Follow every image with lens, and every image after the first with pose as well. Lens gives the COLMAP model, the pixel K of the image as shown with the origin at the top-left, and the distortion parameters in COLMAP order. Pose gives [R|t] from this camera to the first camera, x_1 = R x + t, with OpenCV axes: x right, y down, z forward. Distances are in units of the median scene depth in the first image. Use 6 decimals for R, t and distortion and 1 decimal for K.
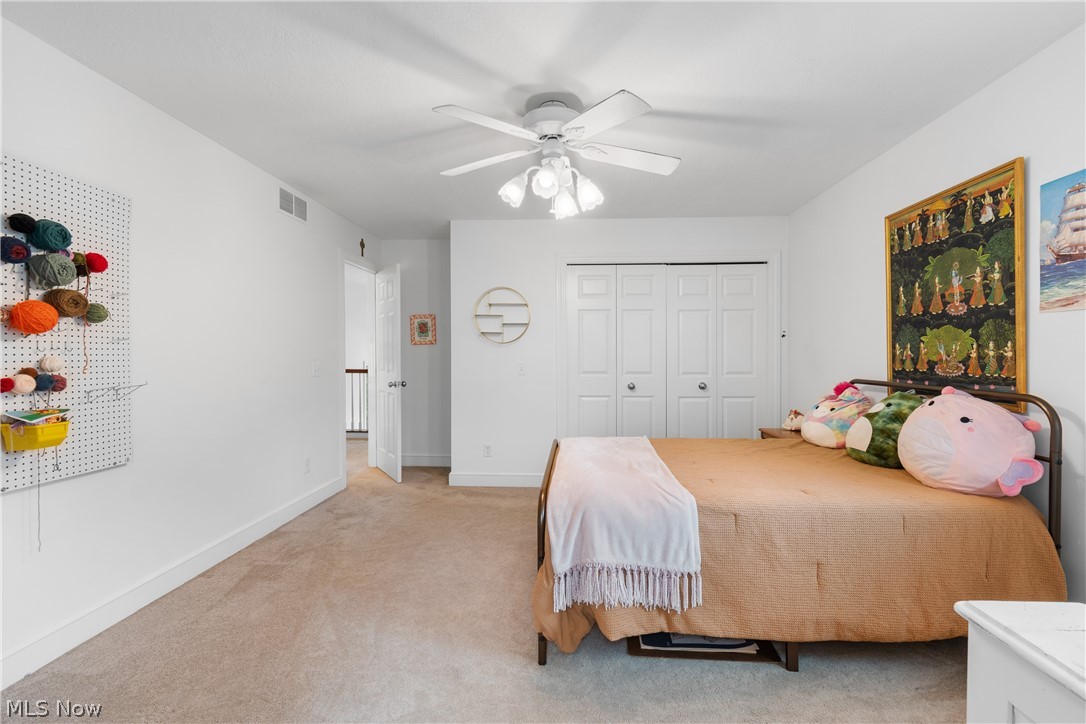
lens RADIAL K [[494.0, 0, 546.5], [0, 494.0, 358.0], [0, 0, 1]] dist [0.003759, 0.001092]
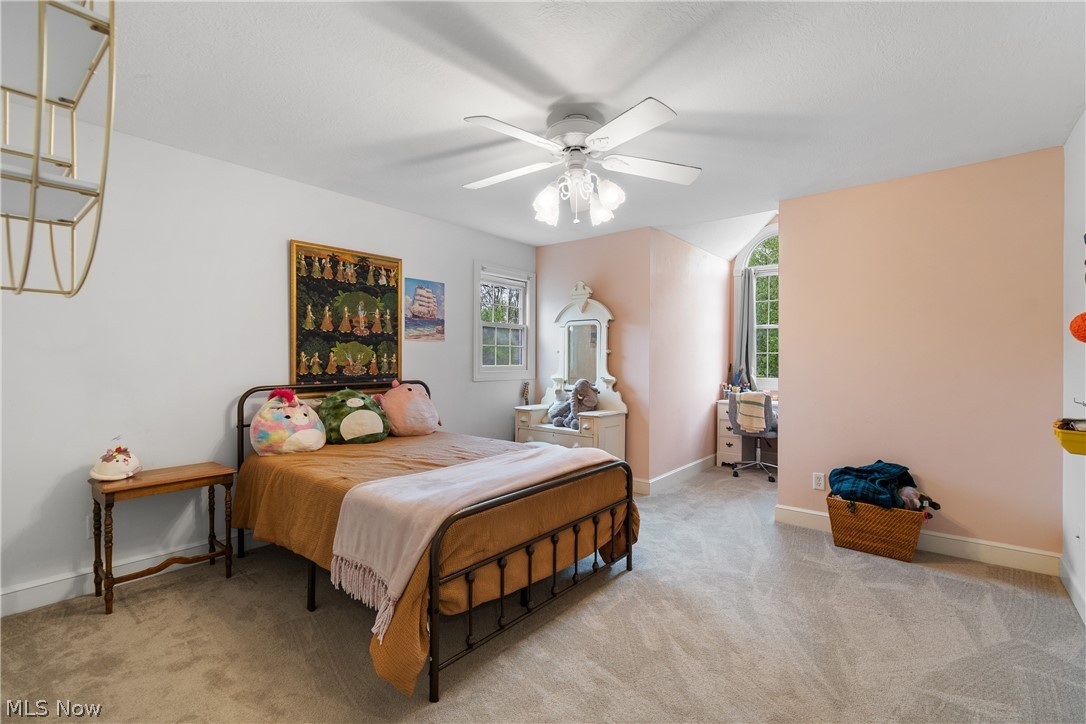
lens RADIAL K [[494.0, 0, 545.4], [0, 494.0, 359.4], [0, 0, 1]] dist [0.003759, 0.001092]
pose [[-0.811456, -0.003727, 0.584401, -0.539251], [0.002004, 0.999956, 0.009159, -0.025495], [-0.584410, 0.008603, -0.811413, 1.916159]]
